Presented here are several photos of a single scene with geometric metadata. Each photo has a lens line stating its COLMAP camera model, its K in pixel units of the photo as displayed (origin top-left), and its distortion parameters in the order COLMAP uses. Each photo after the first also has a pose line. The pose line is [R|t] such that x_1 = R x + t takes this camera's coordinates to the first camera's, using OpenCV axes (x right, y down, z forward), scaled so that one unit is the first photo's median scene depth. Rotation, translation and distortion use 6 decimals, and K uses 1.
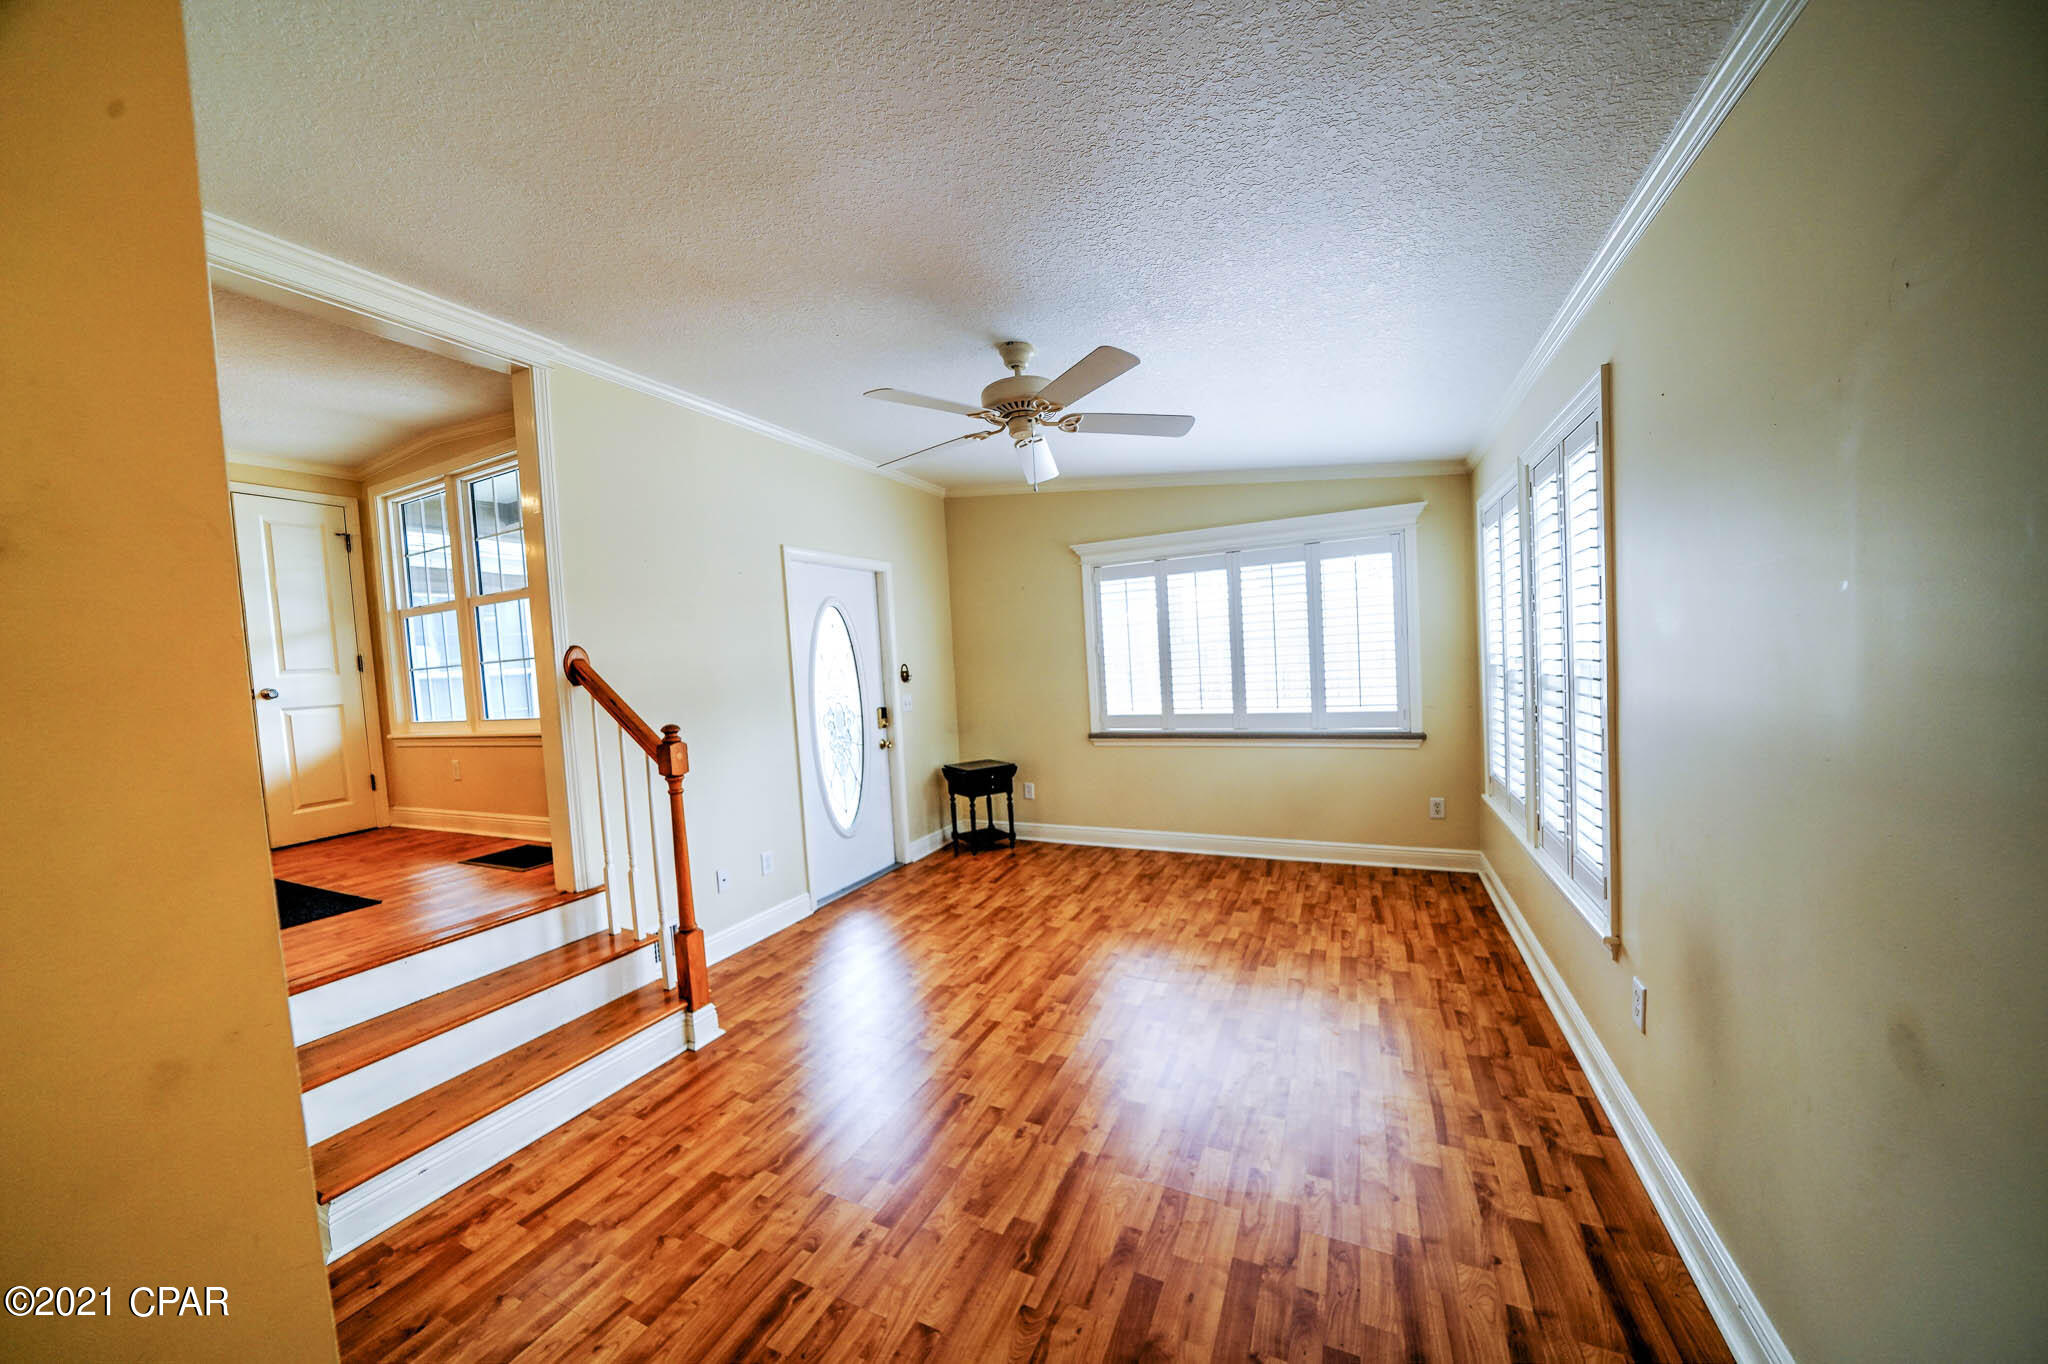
lens RADIAL K [[713.3, 0, 1005.3], [0, 713.3, 692.9], [0, 0, 1]] dist [-0.025316, 0.003095]
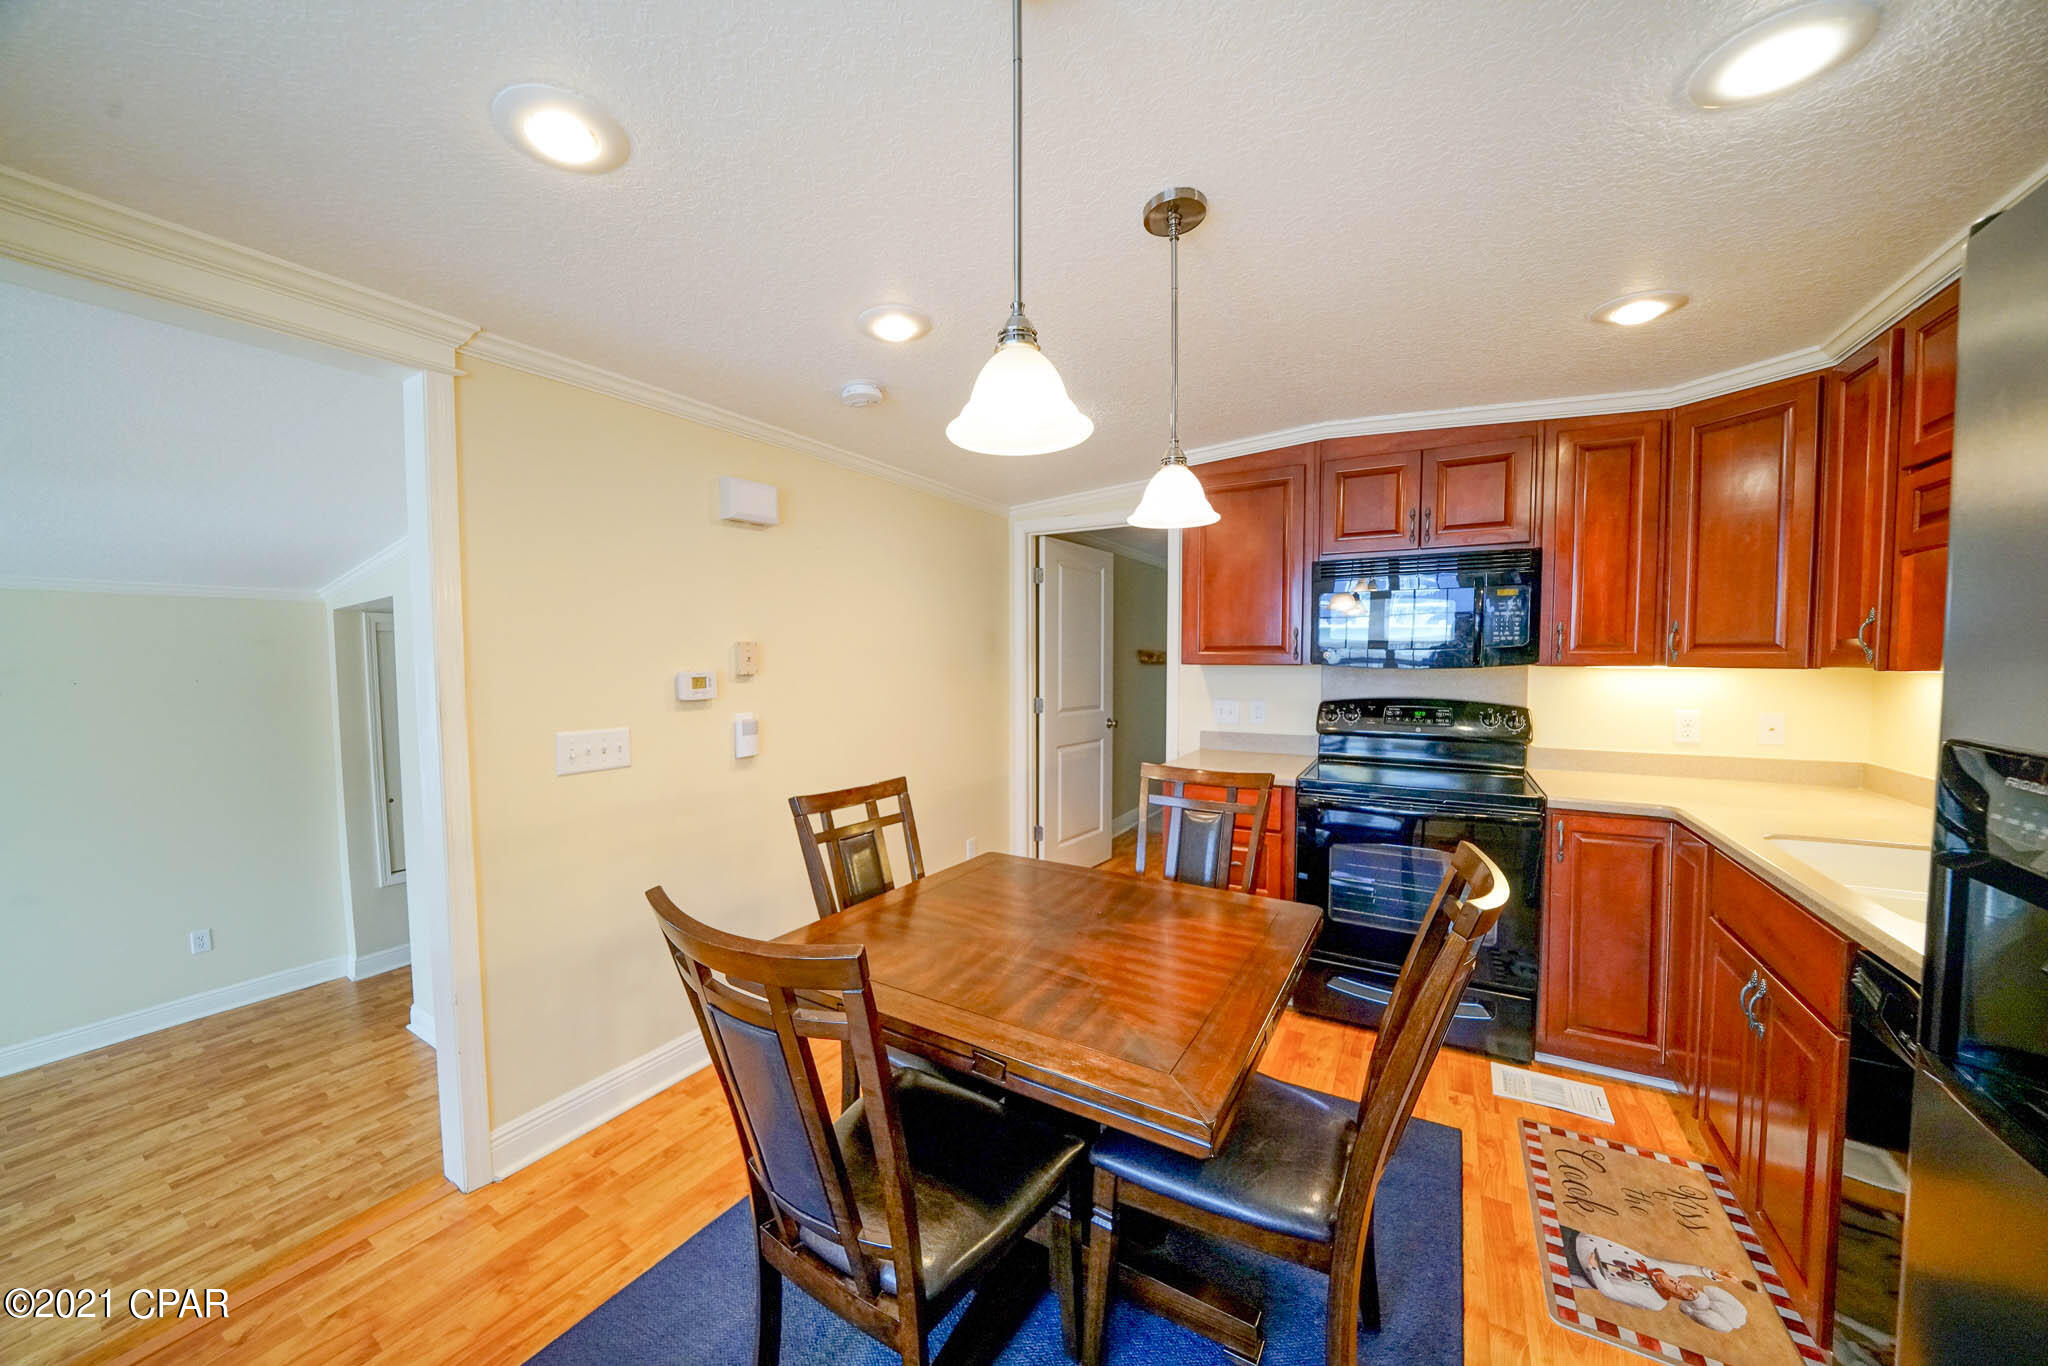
lens RADIAL K [[713.3, 0, 1010.1], [0, 713.3, 687.2], [0, 0, 1]] dist [-0.025316, 0.003095]
pose [[-0.993200, 0.066034, 0.095887, -1.327777], [0.074576, 0.993288, 0.088416, -0.165548], [-0.089405, 0.094965, -0.991458, 1.239452]]
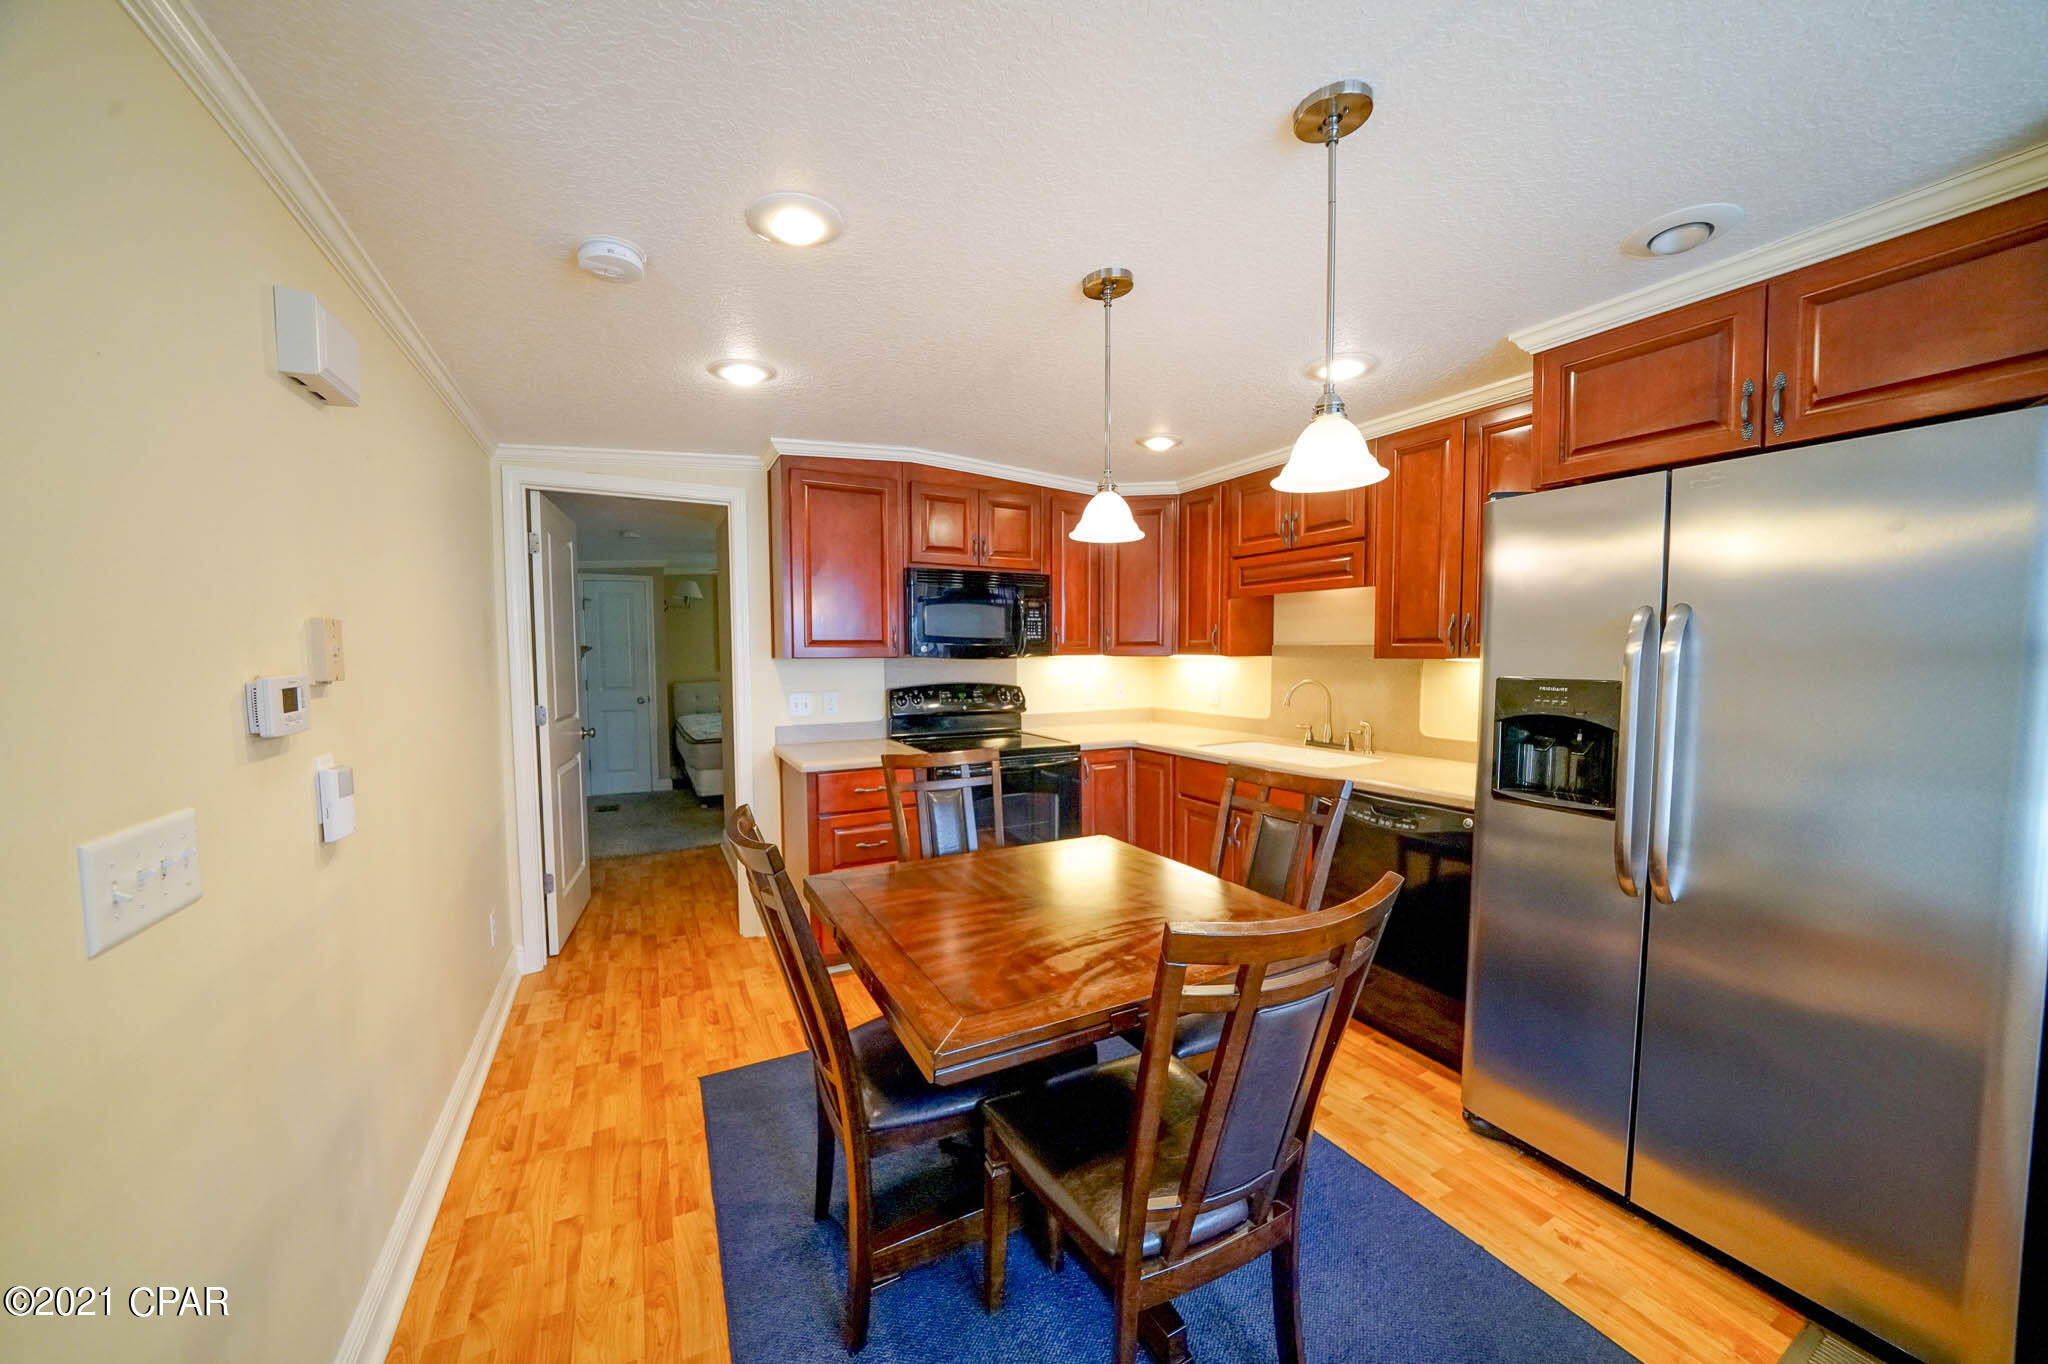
lens RADIAL K [[713.3, 0, 1006.0], [0, 713.3, 691.7], [0, 0, 1]] dist [-0.025316, 0.003095]
pose [[-0.600876, 0.113526, -0.791239, -0.837465], [0.002358, 0.990111, 0.140269, -0.182308], [0.799338, 0.082419, -0.595202, 1.023982]]
